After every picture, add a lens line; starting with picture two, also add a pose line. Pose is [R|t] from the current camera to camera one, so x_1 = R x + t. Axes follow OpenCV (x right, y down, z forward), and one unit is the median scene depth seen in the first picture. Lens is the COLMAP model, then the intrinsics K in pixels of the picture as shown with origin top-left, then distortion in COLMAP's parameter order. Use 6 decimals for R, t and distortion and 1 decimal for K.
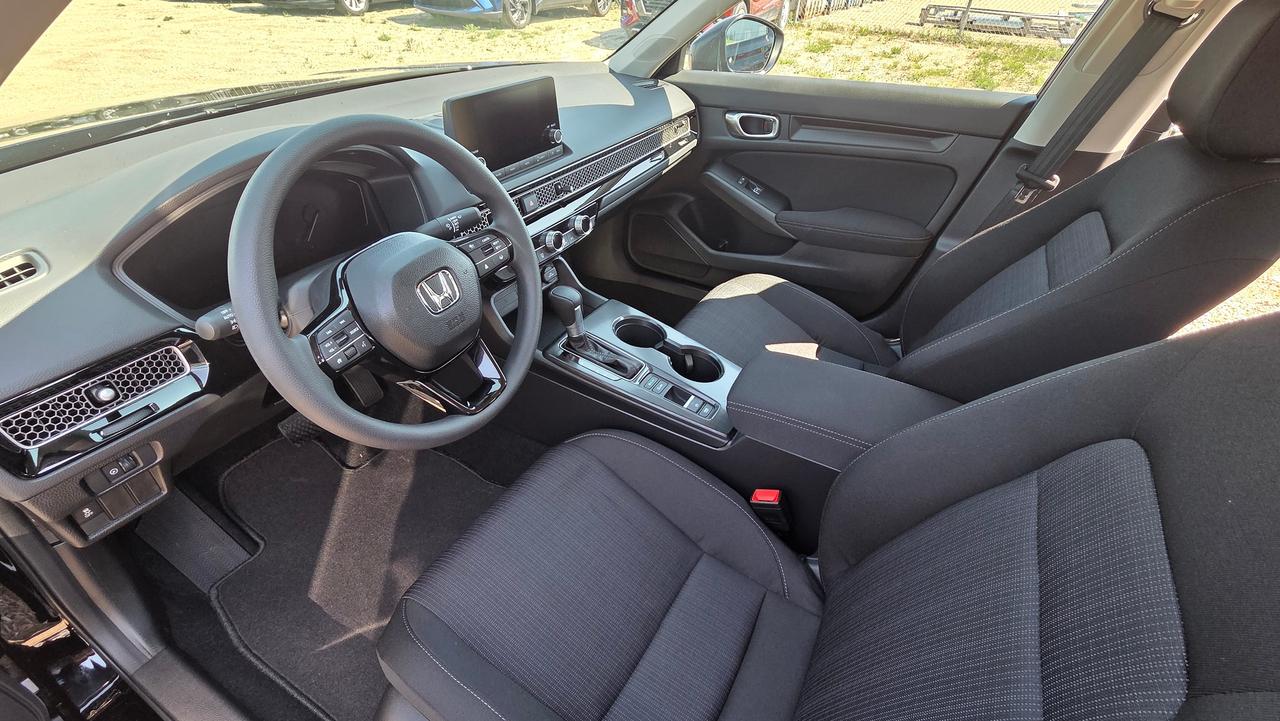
lens RADIAL K [[574.3, 0, 641.3], [0, 574.3, 357.4], [0, 0, 1]] dist [0.003724, 0.000113]
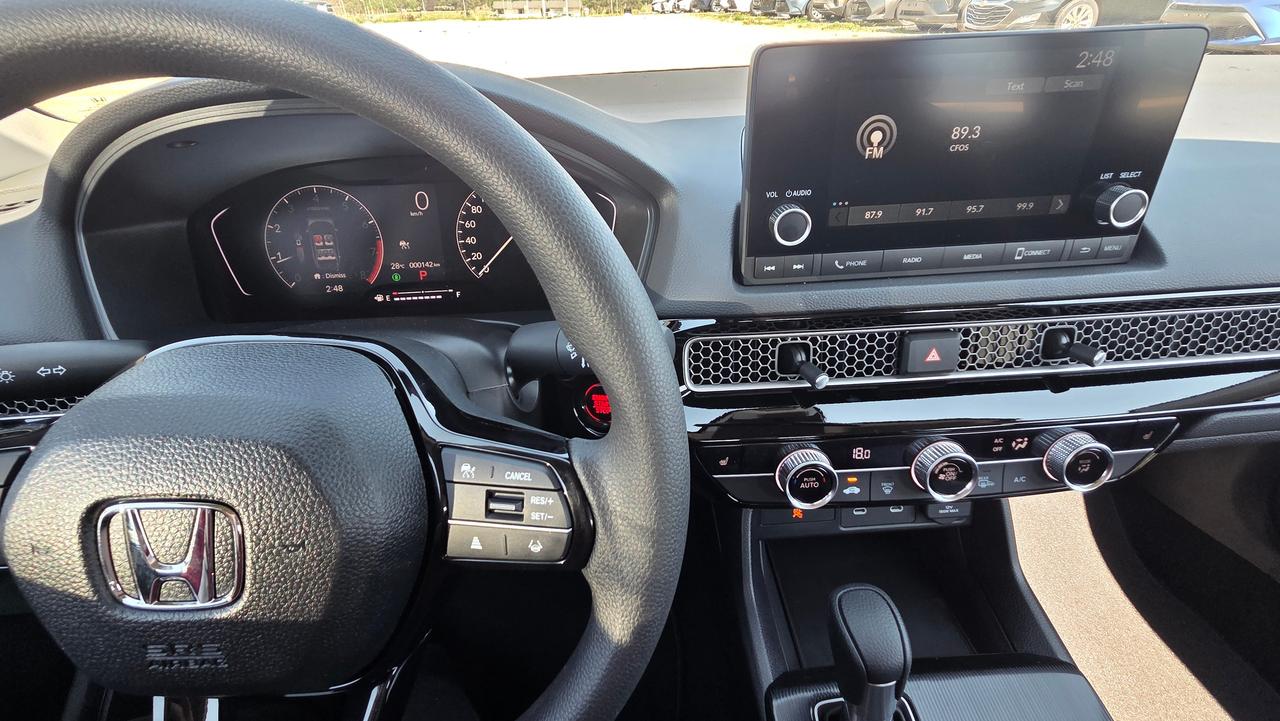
lens RADIAL K [[574.3, 0, 641.2], [0, 574.3, 358.7], [0, 0, 1]] dist [0.003724, 0.000113]
pose [[0.540042, 0.411861, -0.733979, -0.014688], [-0.446768, 0.879356, 0.164717, -0.222716], [0.713269, 0.238964, 0.658896, 0.562176]]
